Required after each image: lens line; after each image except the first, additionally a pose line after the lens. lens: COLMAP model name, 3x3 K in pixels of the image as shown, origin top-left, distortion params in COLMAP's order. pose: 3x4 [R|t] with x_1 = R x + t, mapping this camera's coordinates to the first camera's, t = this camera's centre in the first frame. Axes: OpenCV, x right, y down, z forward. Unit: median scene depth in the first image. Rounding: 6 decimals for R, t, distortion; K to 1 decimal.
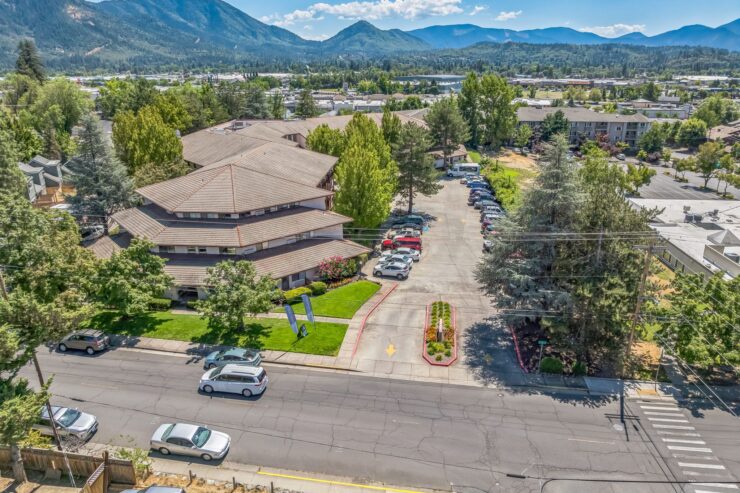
lens RADIAL K [[522.0, 0, 369.5], [0, 522.0, 247.7], [0, 0, 1]] dist [-0.052768, 0.019555]
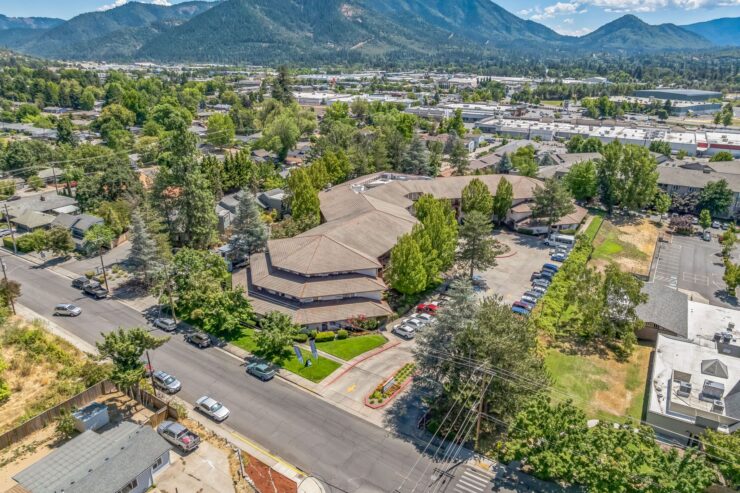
lens RADIAL K [[522.0, 0, 370.1], [0, 522.0, 246.0], [0, 0, 1]] dist [-0.052768, 0.019555]
pose [[0.899576, 0.159215, -0.406710, 0.260227], [-0.154917, 0.986960, 0.043715, -0.120838], [0.408367, 0.023682, 0.912511, -0.167852]]
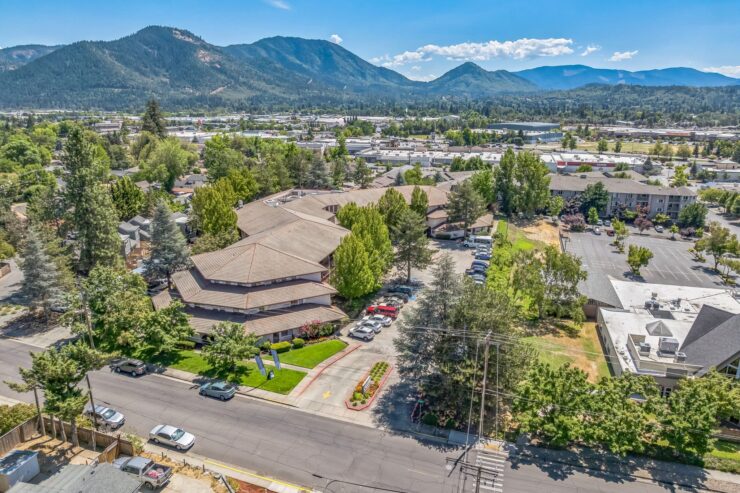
lens RADIAL K [[522.0, 0, 370.1], [0, 522.0, 247.1], [0, 0, 1]] dist [-0.052768, 0.019555]
pose [[0.981131, 0.057575, -0.184570, 0.154743], [-0.070119, 0.995600, -0.062166, -0.048701], [0.180179, 0.073935, 0.980851, -0.155806]]
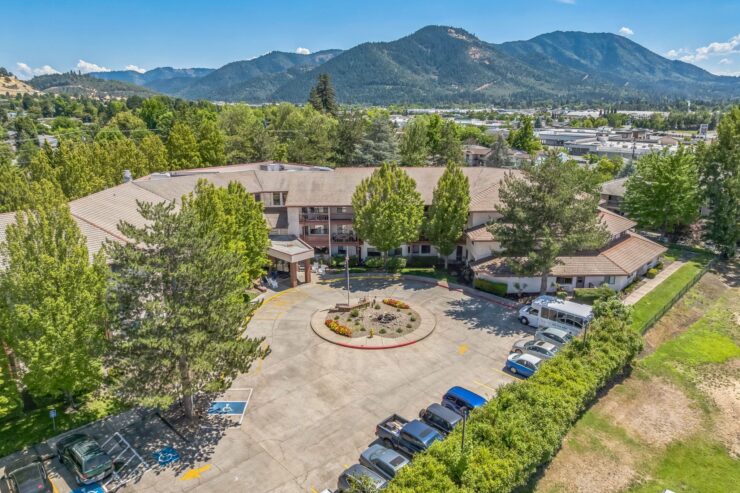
lens RADIAL K [[522.0, 0, 371.2], [0, 522.0, 246.6], [0, 0, 1]] dist [-0.052768, 0.019555]
pose [[0.768634, 0.170439, -0.616566, 0.307534], [-0.211471, 0.977362, 0.006547, -0.171043], [0.603724, 0.125354, 0.787276, 0.552059]]
